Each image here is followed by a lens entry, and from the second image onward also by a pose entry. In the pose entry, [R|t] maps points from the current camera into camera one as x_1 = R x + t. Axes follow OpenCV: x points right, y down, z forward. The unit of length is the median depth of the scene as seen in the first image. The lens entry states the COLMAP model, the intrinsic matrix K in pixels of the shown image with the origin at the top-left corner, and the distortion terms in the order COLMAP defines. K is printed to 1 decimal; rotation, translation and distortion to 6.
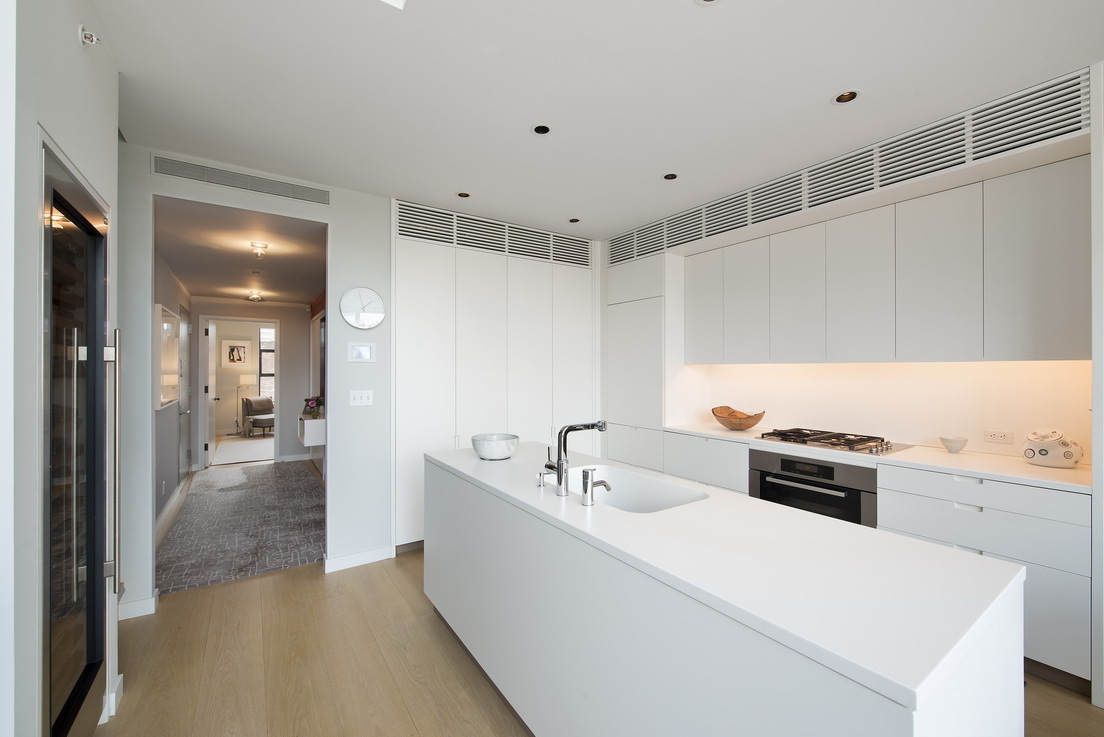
lens RADIAL K [[443.6, 0, 548.7], [0, 443.6, 369.7], [0, 0, 1]] dist [0.007764, -0.002344]
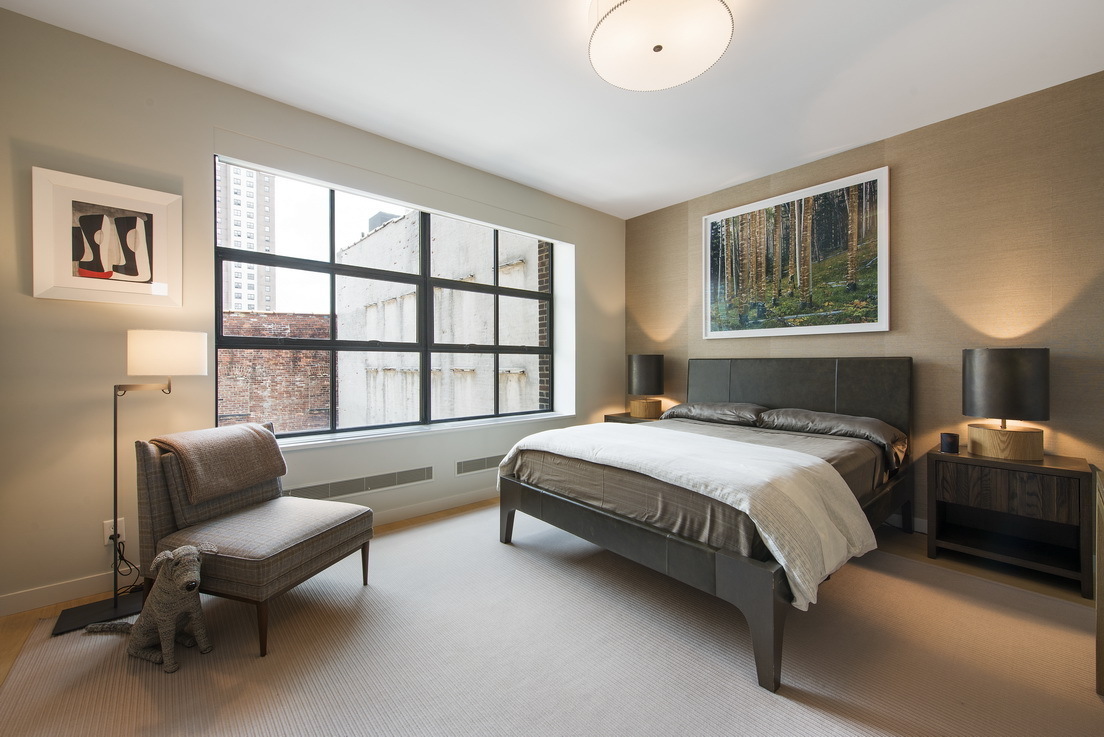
lens RADIAL K [[443.6, 0, 547.1], [0, 443.6, 382.9], [0, 0, 1]] dist [0.007764, -0.002344]
pose [[0.991924, -0.001344, 0.126827, -0.515791], [0.000651, 0.999985, 0.005507, 0.035625], [-0.126832, -0.005380, 0.991910, 0.753947]]
